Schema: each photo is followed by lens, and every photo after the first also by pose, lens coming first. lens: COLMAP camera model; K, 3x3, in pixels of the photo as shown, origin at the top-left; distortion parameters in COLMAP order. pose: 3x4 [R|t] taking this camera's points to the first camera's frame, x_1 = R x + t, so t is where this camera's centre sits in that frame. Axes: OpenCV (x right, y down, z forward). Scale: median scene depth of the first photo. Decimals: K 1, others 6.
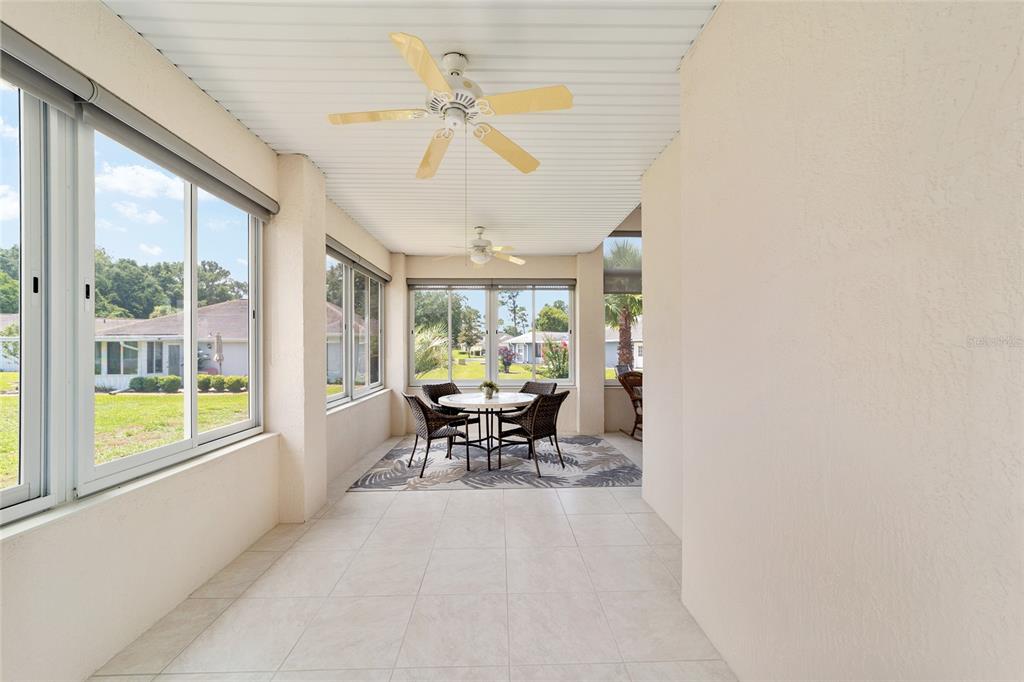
lens RADIAL K [[392.7, 0, 512.9], [0, 392.7, 345.6], [0, 0, 1]] dist [-0.003653, 0.002014]
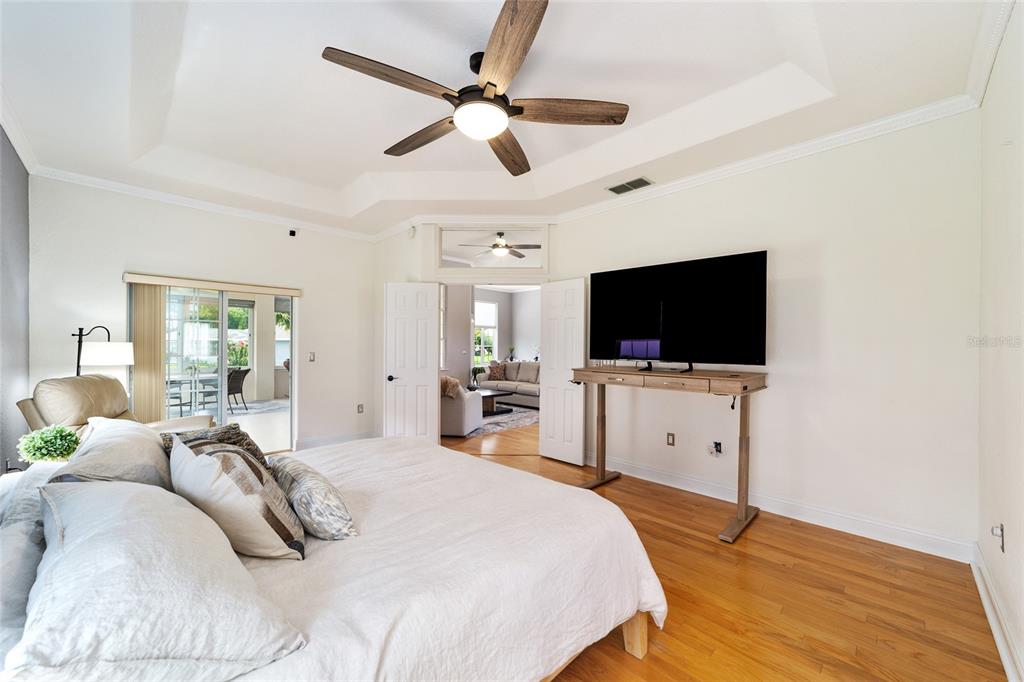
lens RADIAL K [[392.7, 0, 512.3], [0, 392.7, 345.1], [0, 0, 1]] dist [-0.003653, 0.002014]
pose [[0.731432, 0.007313, 0.681875, -0.148113], [-0.009570, 0.999954, -0.000459, -0.007750], [-0.681847, -0.006190, 0.731469, -0.820435]]
